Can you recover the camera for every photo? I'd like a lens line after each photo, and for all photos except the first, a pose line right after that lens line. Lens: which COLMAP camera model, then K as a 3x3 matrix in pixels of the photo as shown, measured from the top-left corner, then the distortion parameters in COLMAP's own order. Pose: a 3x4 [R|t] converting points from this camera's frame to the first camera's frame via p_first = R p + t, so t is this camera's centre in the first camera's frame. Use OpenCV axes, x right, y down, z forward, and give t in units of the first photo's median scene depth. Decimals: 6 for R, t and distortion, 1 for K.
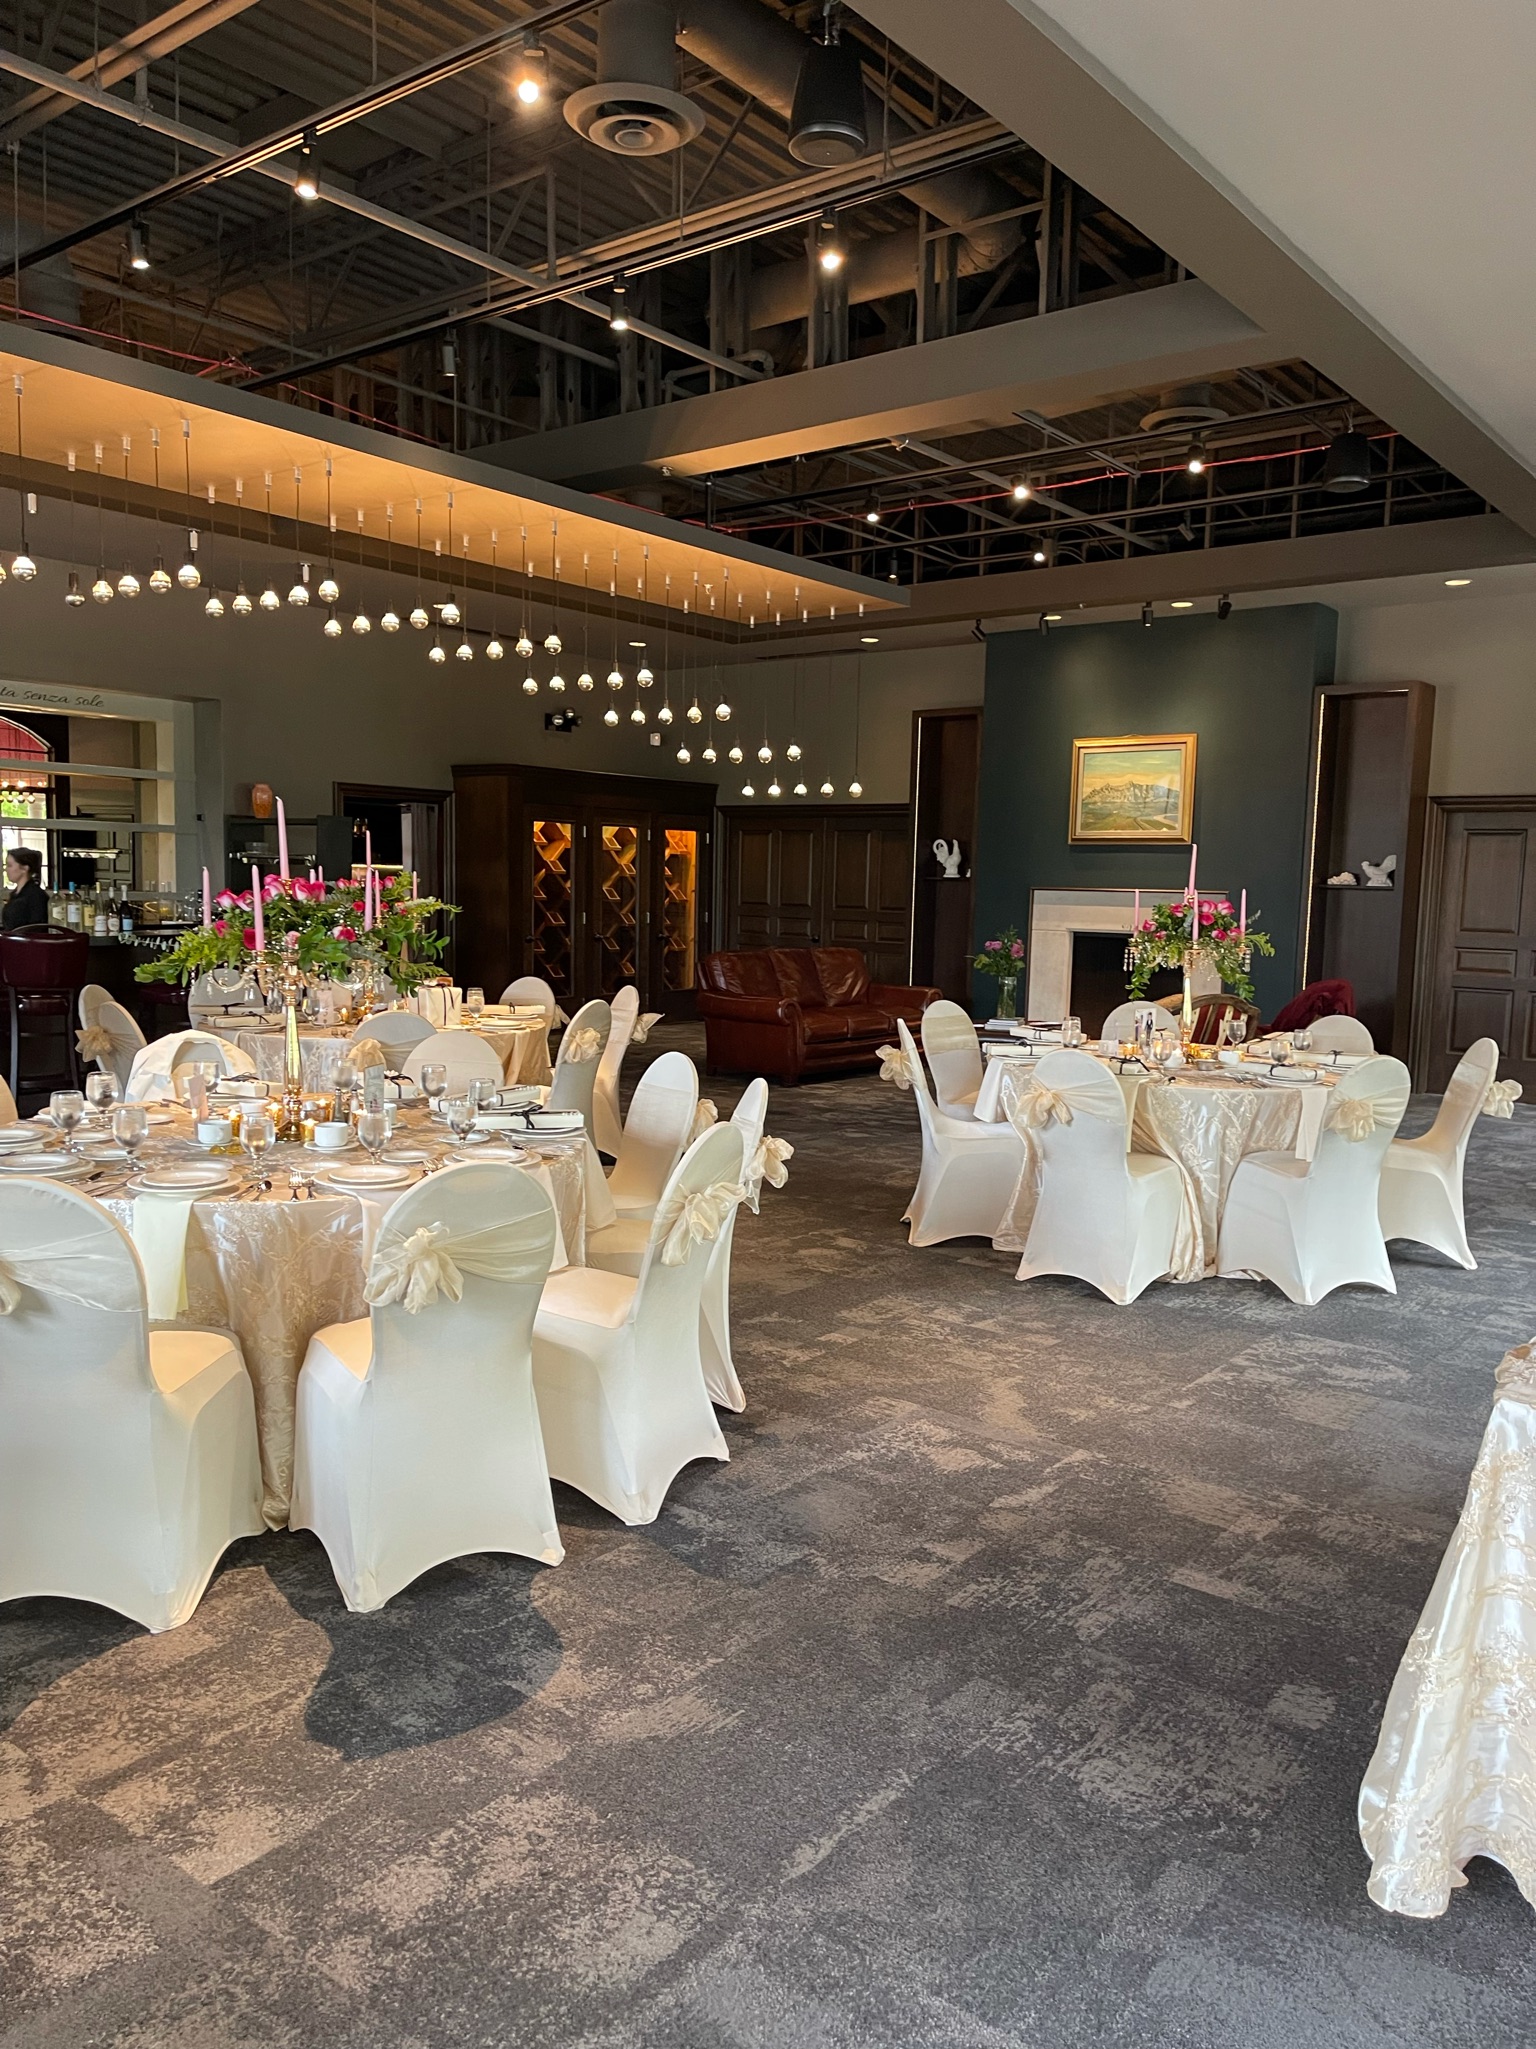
lens RADIAL K [[1551.3, 0, 768.0], [0, 1551.3, 1024.5], [0, 0, 1]] dist [0.032162, -0.001735]
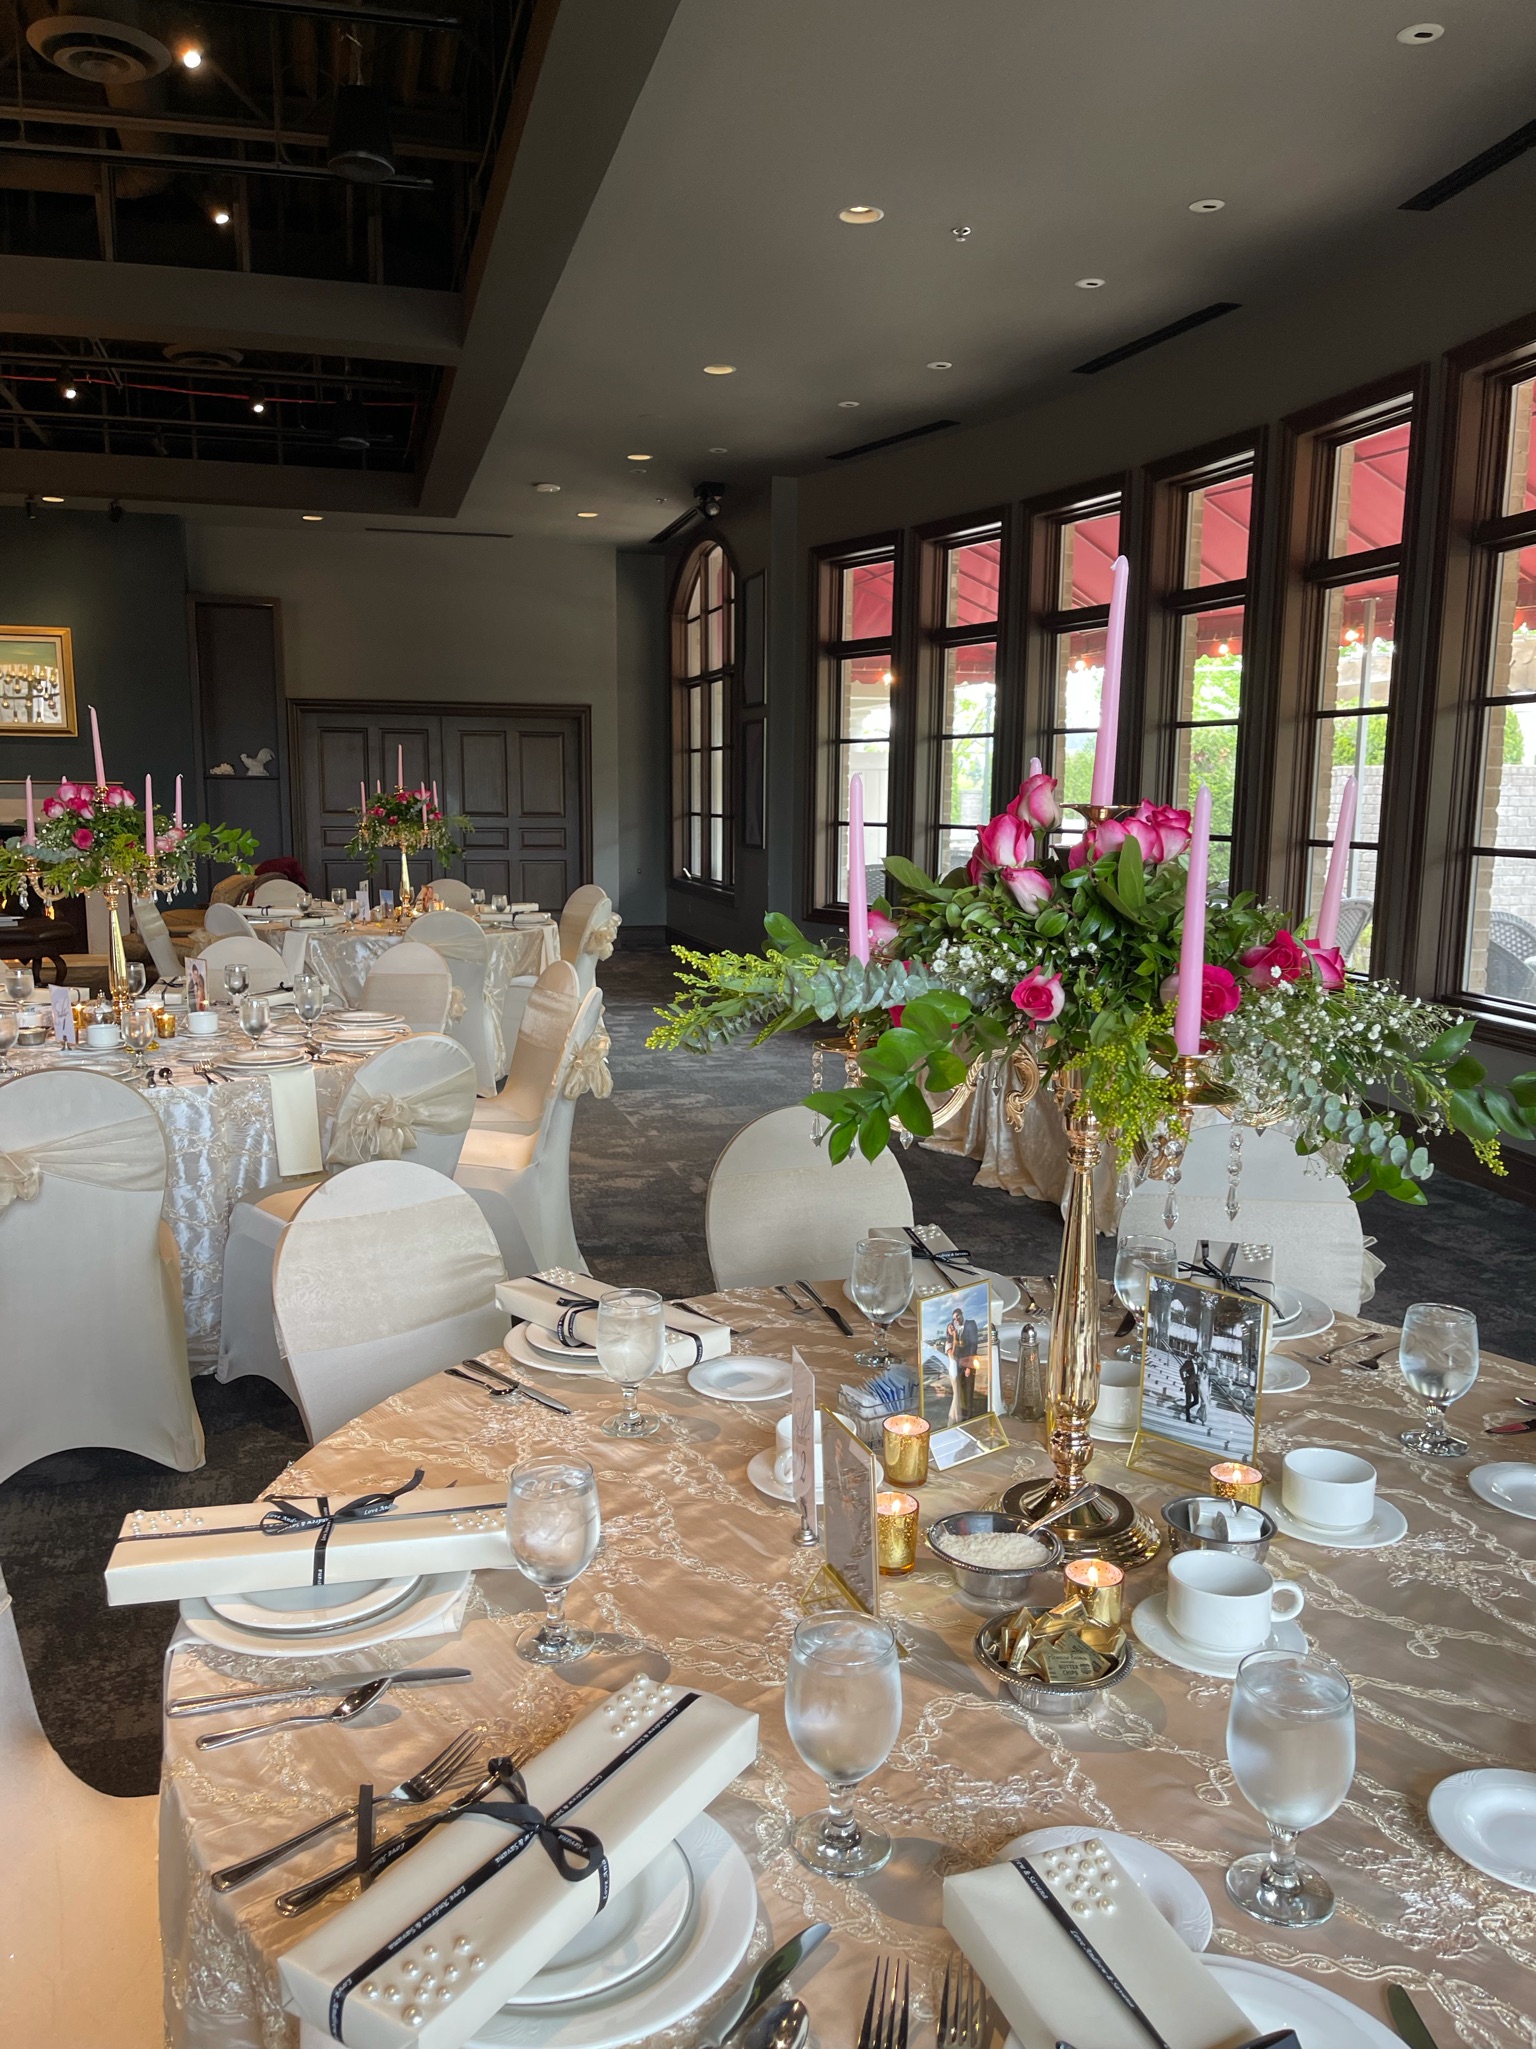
lens RADIAL K [[1551.3, 0, 768.0], [0, 1551.3, 1024.5], [0, 0, 1]] dist [0.032162, -0.001735]
pose [[0.598388, -0.138906, 0.789073, -0.314593], [0.080205, 0.990295, 0.113505, -0.007323], [-0.797182, -0.004633, 0.603722, 0.006240]]
